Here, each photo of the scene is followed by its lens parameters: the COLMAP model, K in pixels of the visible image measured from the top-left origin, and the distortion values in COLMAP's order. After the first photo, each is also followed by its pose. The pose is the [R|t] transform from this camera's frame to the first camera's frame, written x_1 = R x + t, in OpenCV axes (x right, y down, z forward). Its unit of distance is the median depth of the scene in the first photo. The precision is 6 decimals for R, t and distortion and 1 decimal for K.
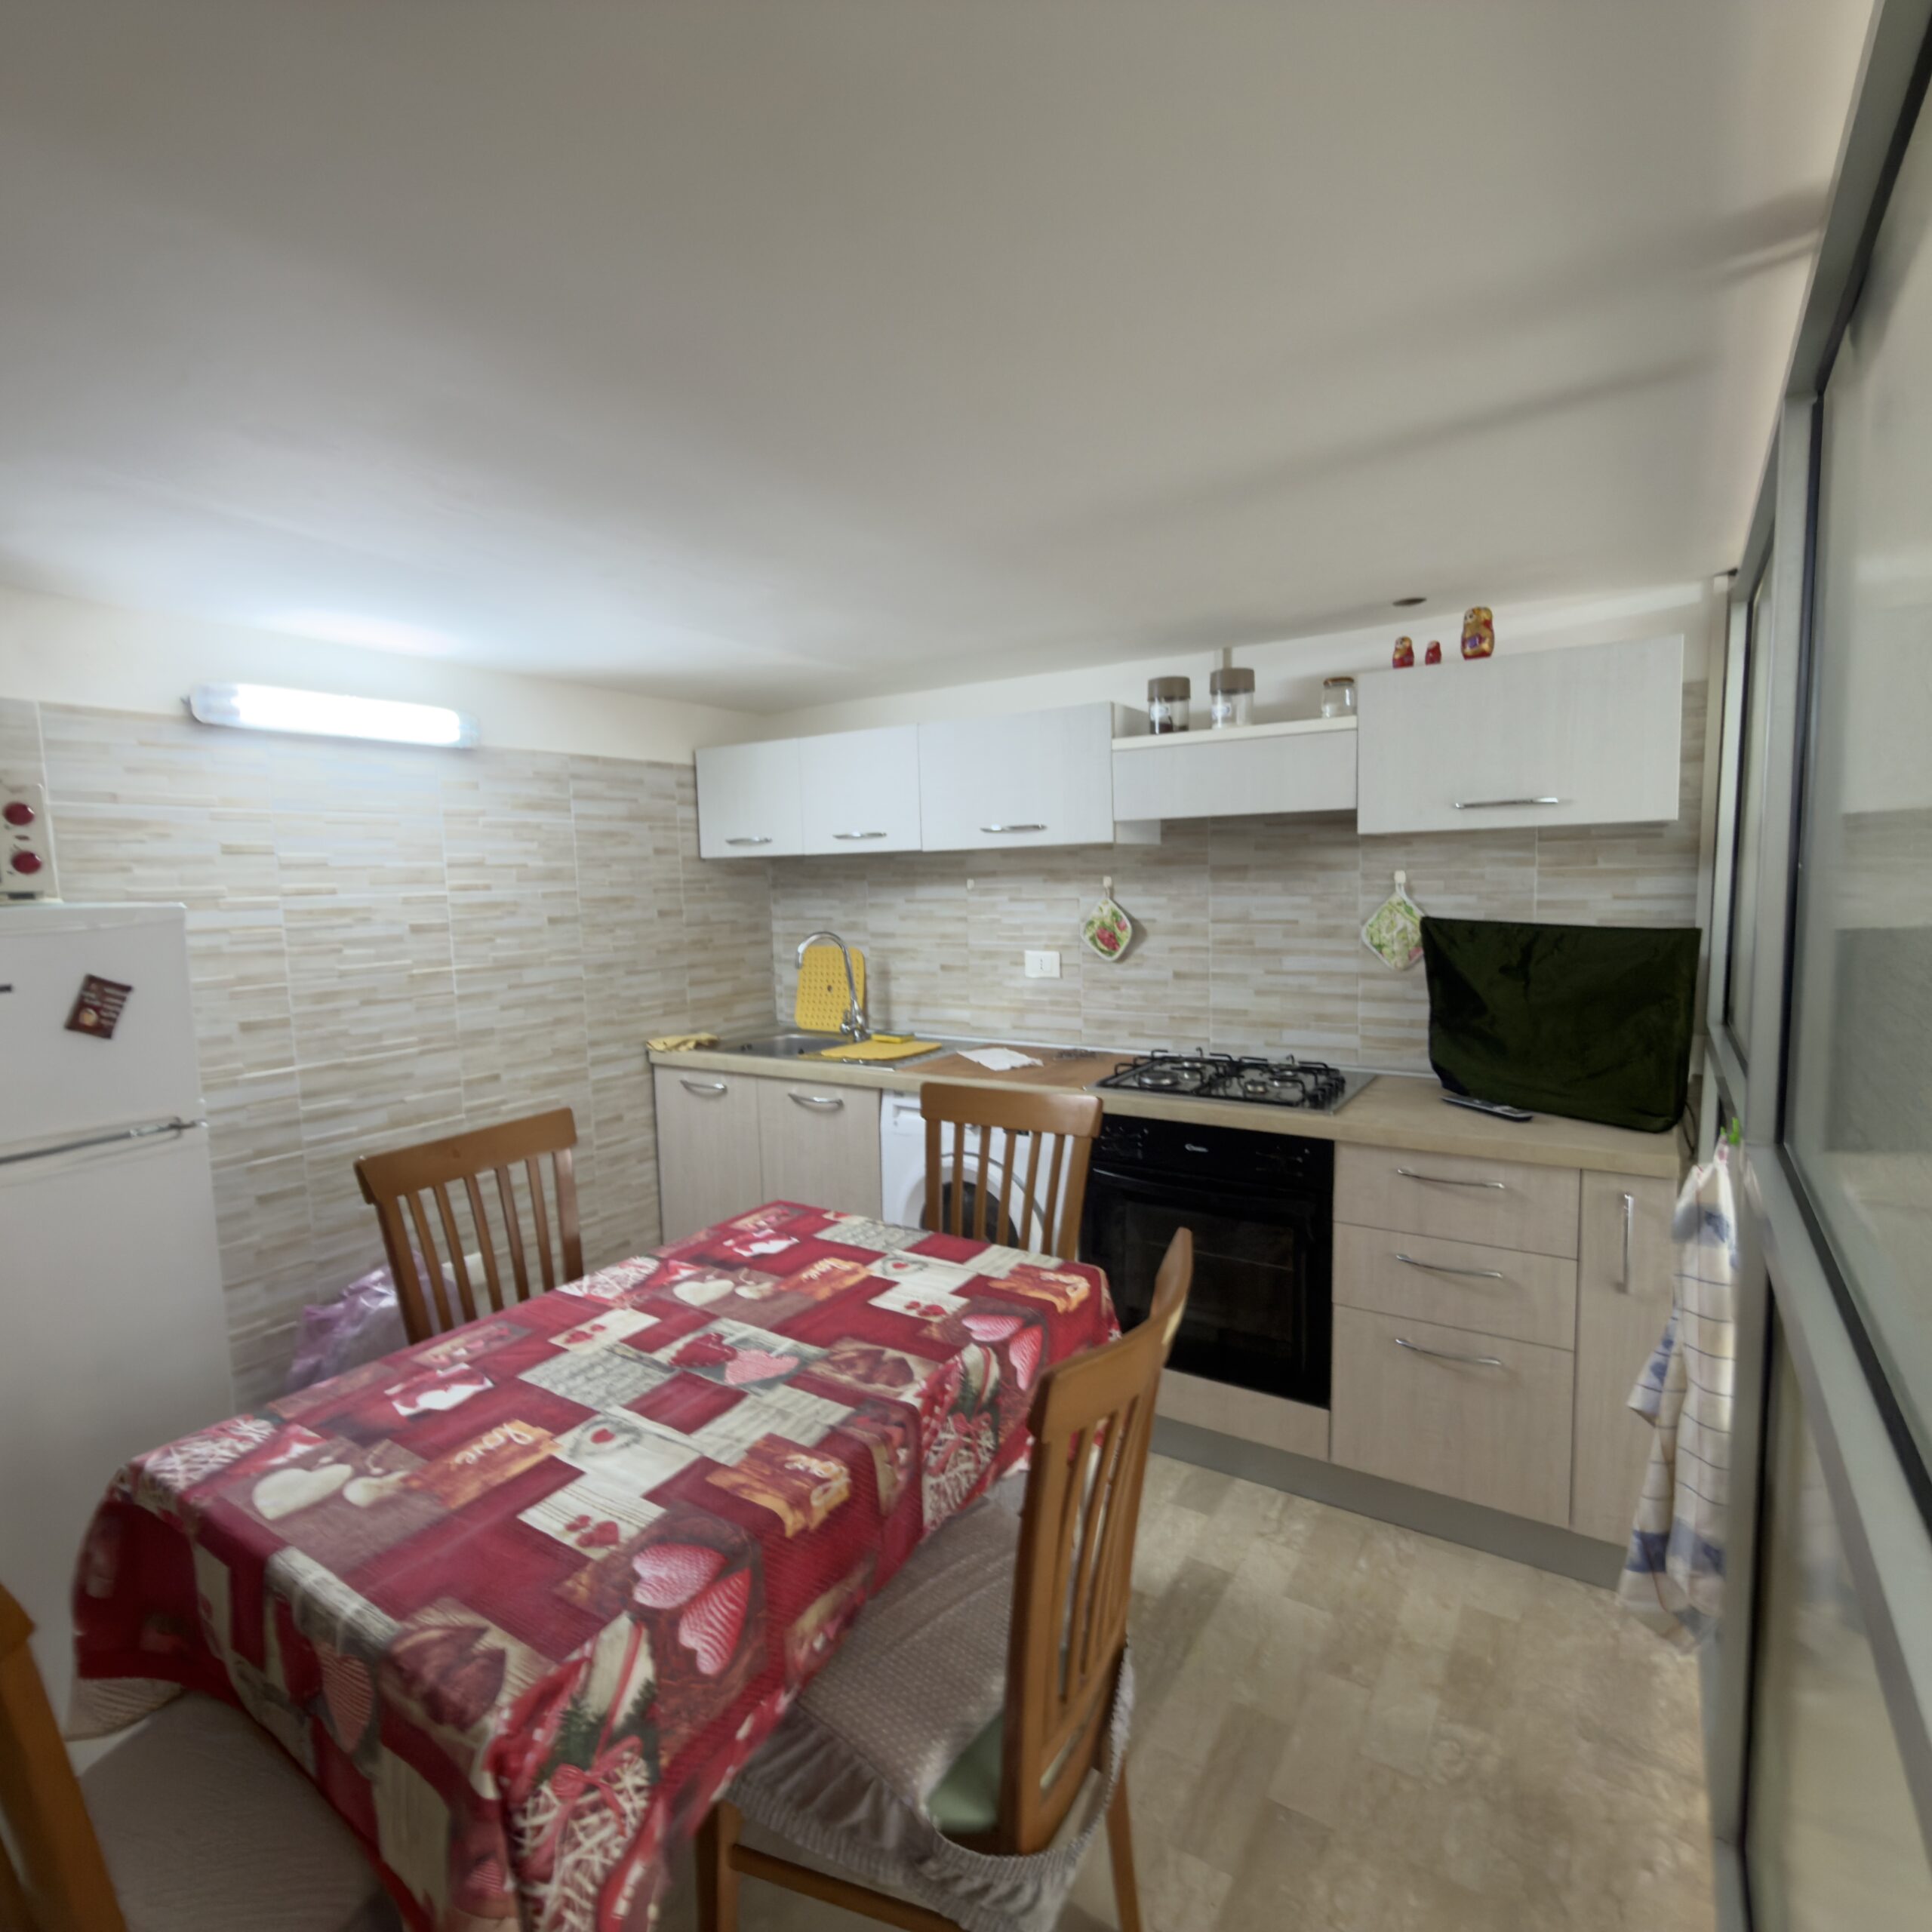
lens RADIAL K [[1028.5, 0, 968.5], [0, 1028.5, 966.5], [0, 0, 1]] dist [-0.000848, -0.000745]
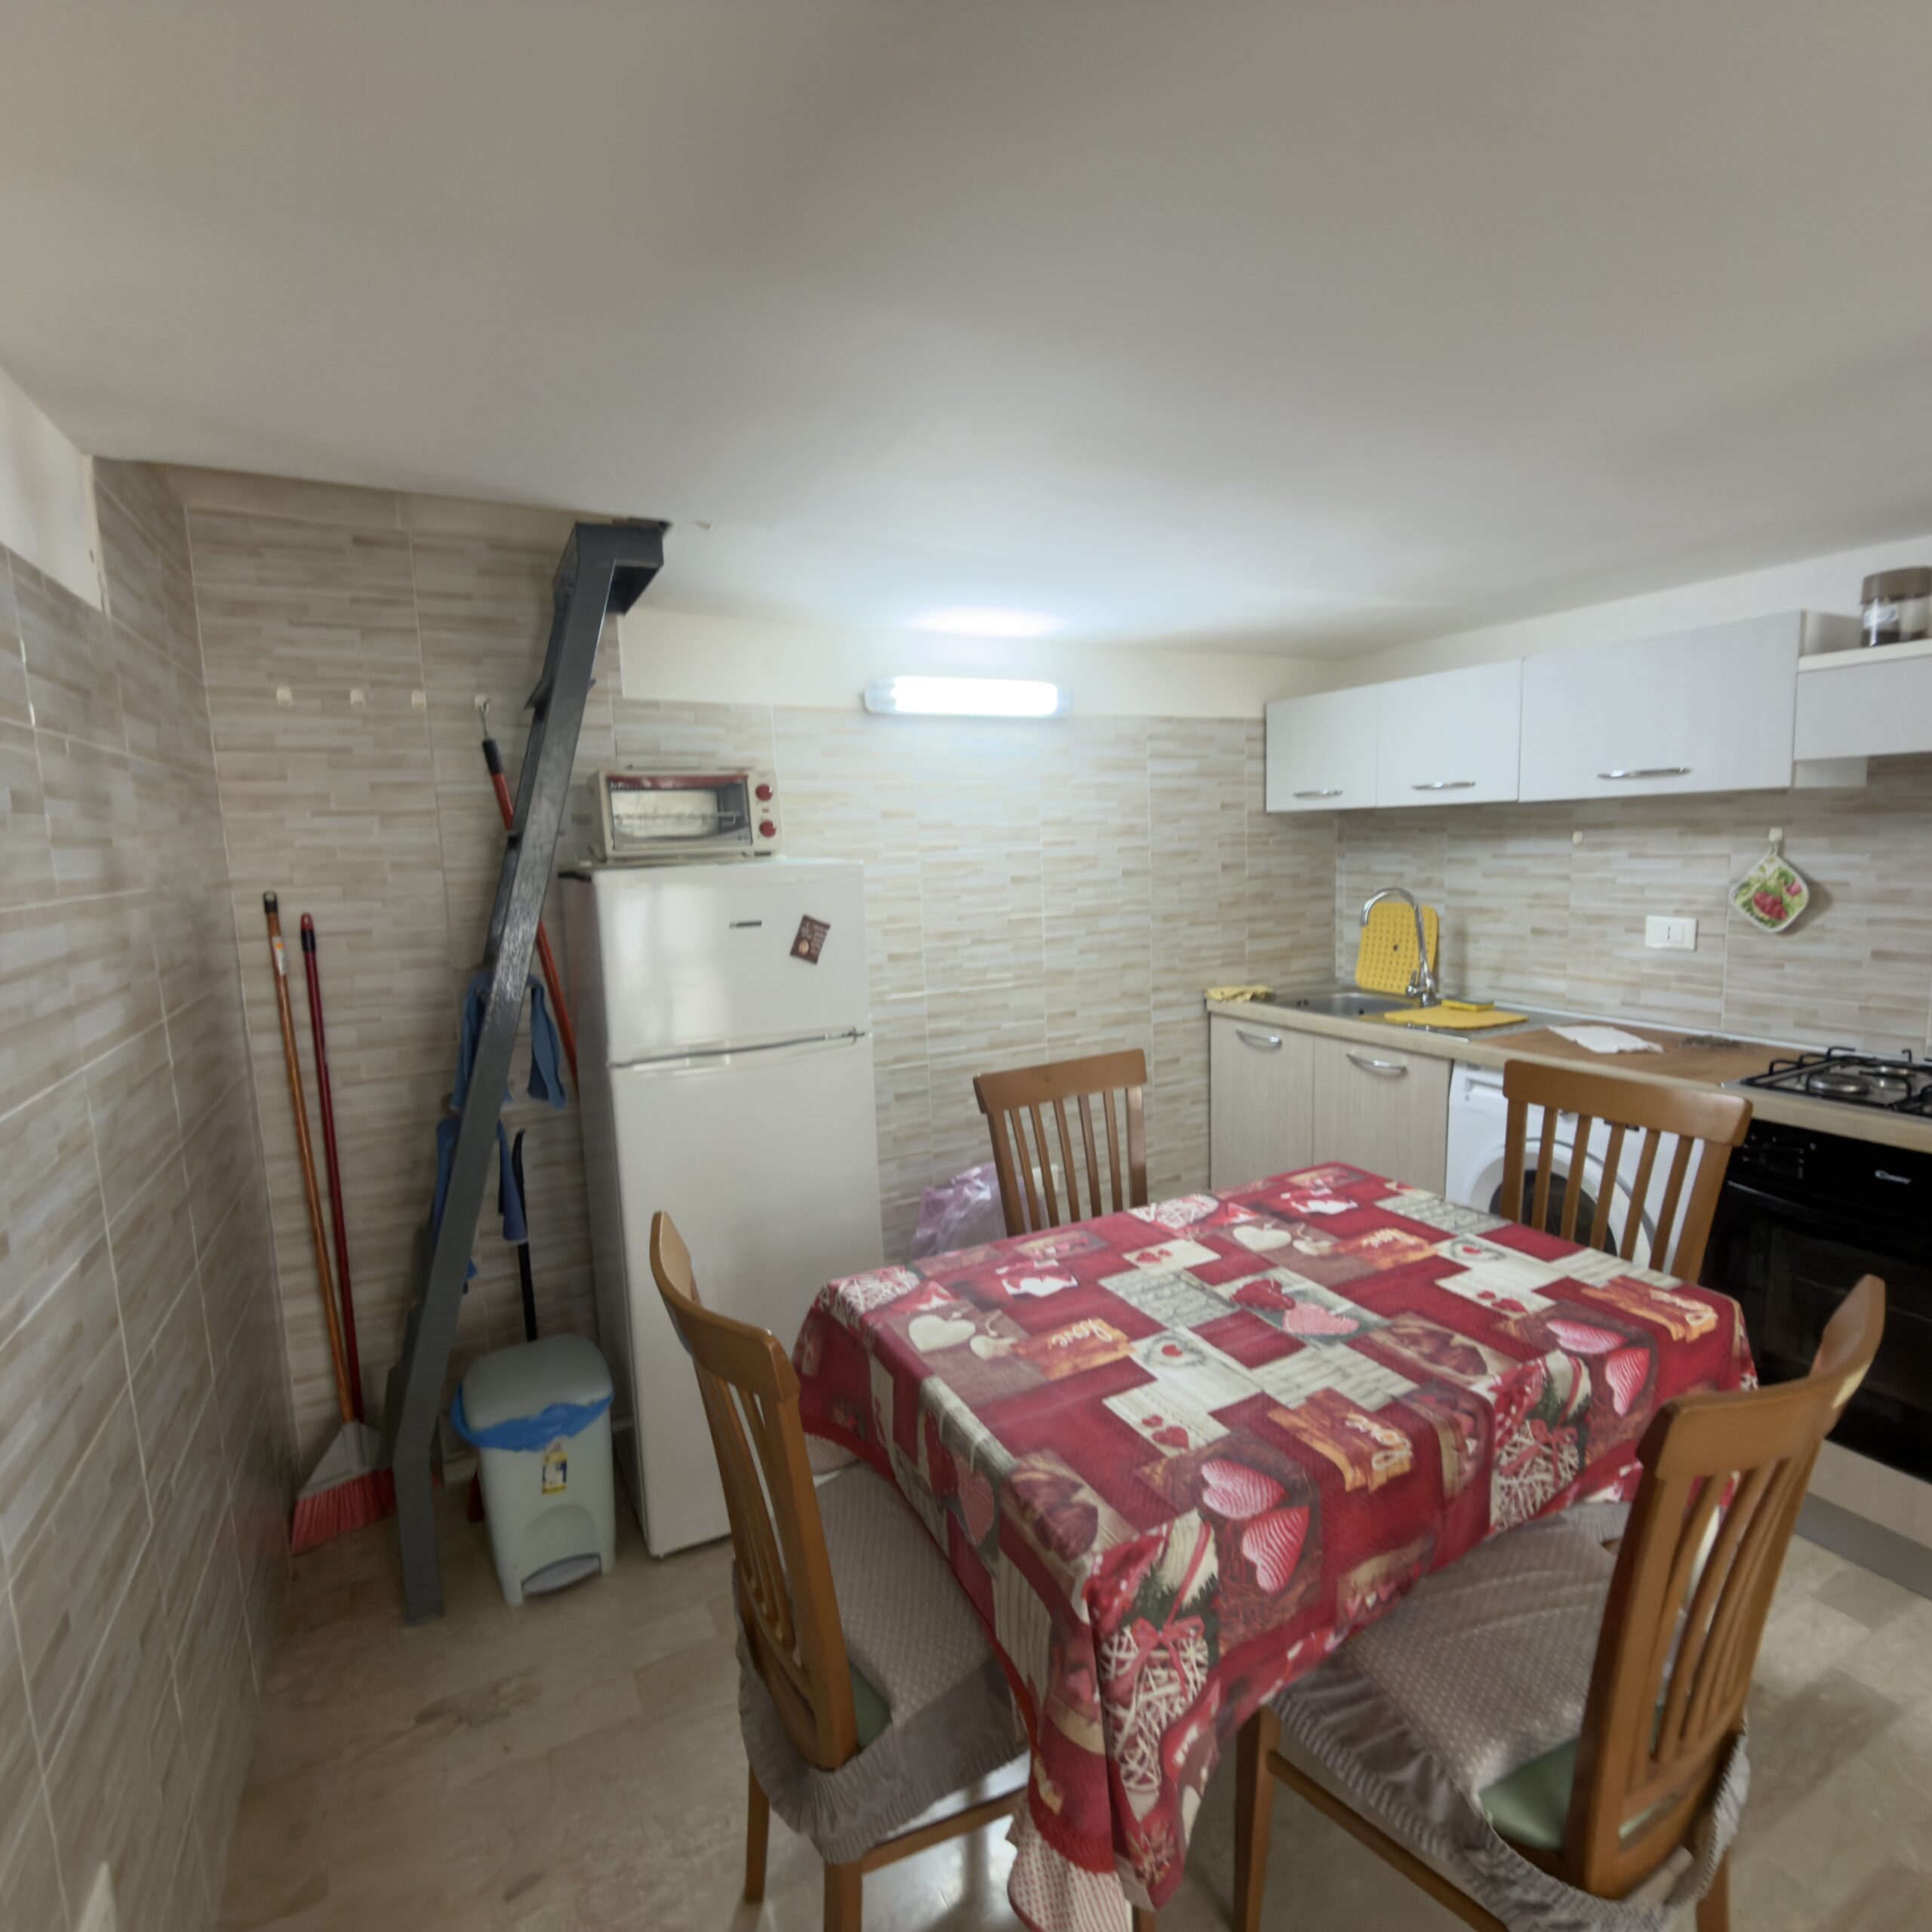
lens RADIAL K [[1028.5, 0, 961.9], [0, 1028.5, 968.8], [0, 0, 1]] dist [-0.000848, -0.000745]
pose [[0.865729, 0.060277, -0.496870, -0.020596], [-0.032951, 0.997432, 0.063591, -0.013873], [0.499427, -0.038680, 0.865492, -0.046455]]
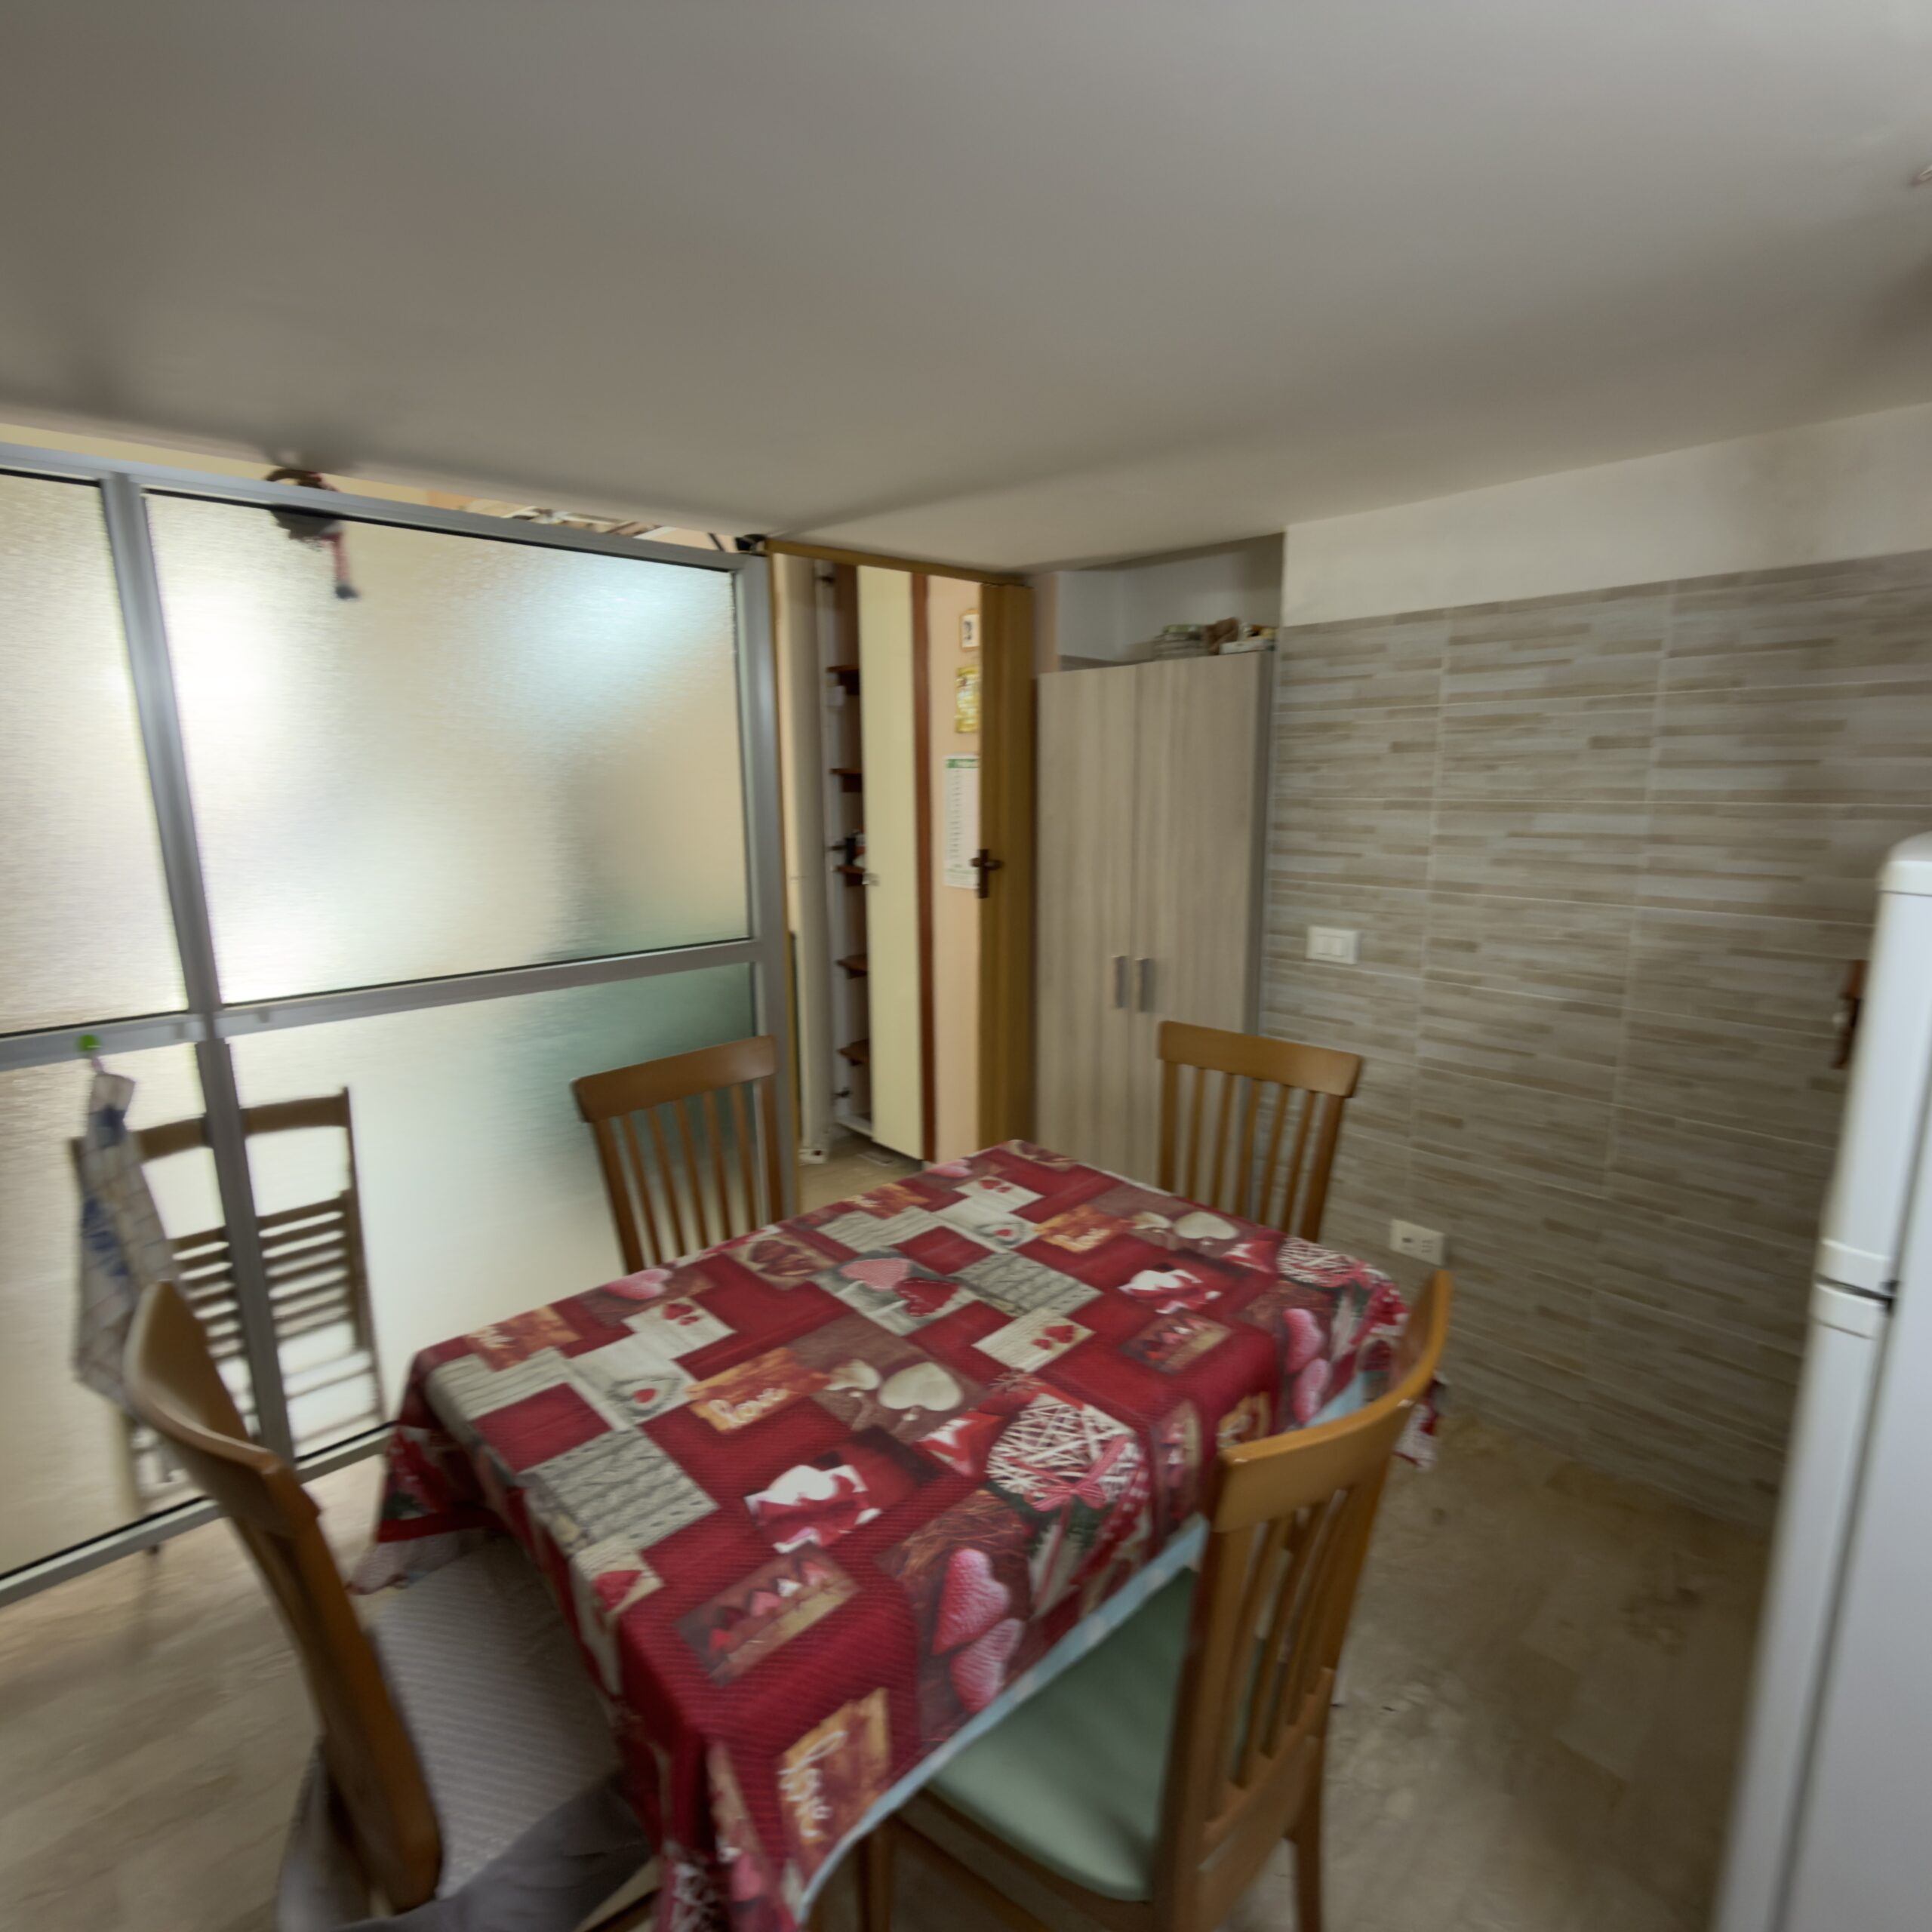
lens RADIAL K [[1028.5, 0, 978.0], [0, 1028.5, 960.7], [0, 0, 1]] dist [-0.000848, -0.000745]
pose [[-0.973710, -0.014002, 0.227362, -0.499628], [0.049289, 0.961512, 0.270306, -0.189313], [-0.222396, 0.274406, -0.935544, 1.733759]]
